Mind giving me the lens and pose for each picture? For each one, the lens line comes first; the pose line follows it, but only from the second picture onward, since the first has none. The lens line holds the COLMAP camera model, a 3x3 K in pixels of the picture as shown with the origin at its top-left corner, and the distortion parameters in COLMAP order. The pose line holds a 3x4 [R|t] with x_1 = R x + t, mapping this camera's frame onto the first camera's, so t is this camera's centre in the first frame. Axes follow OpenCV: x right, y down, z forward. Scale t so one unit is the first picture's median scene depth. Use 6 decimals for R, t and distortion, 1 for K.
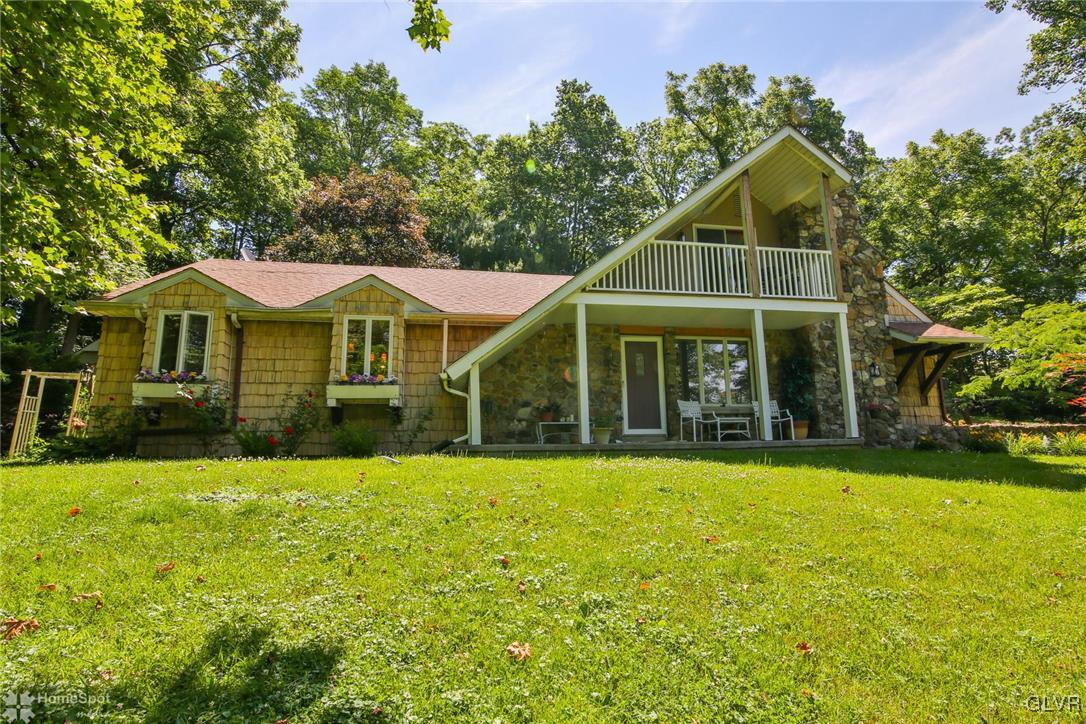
lens RADIAL K [[525.4, 0, 542.7], [0, 525.4, 360.2], [0, 0, 1]] dist [-0.023751, -0.000159]
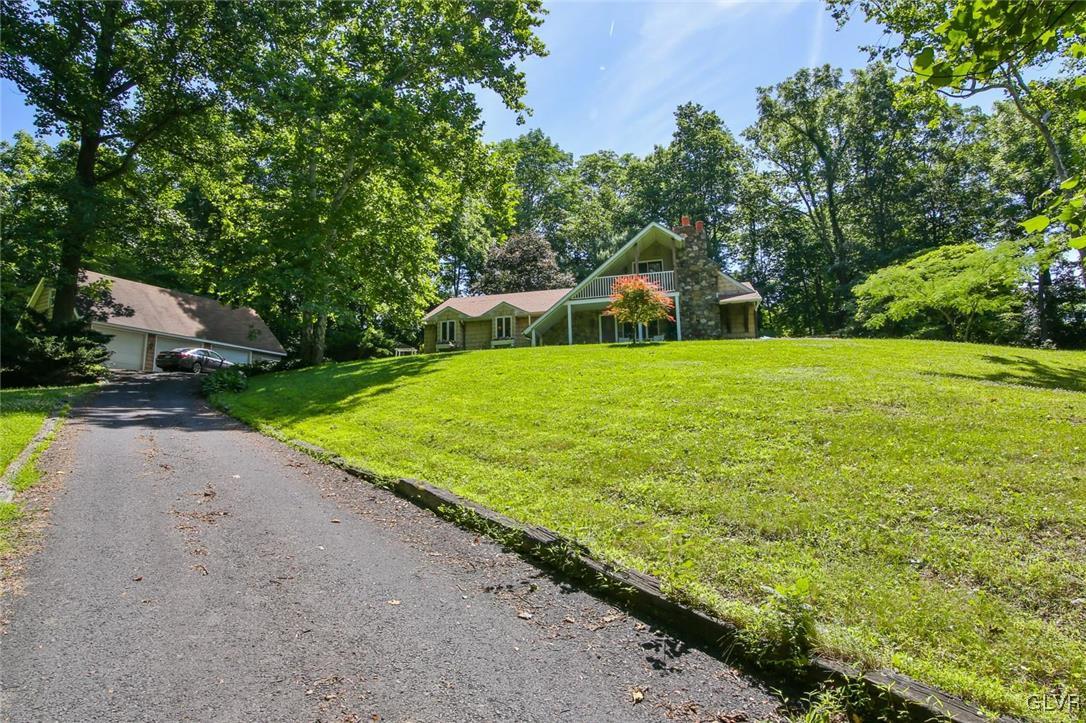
lens RADIAL K [[525.4, 0, 543.3], [0, 525.4, 361.5], [0, 0, 1]] dist [-0.023751, -0.000159]
pose [[0.926627, -0.066920, -0.369978, 0.389941], [0.075490, 0.997109, 0.008714, 0.065299], [0.368325, -0.036004, 0.929000, -0.677940]]
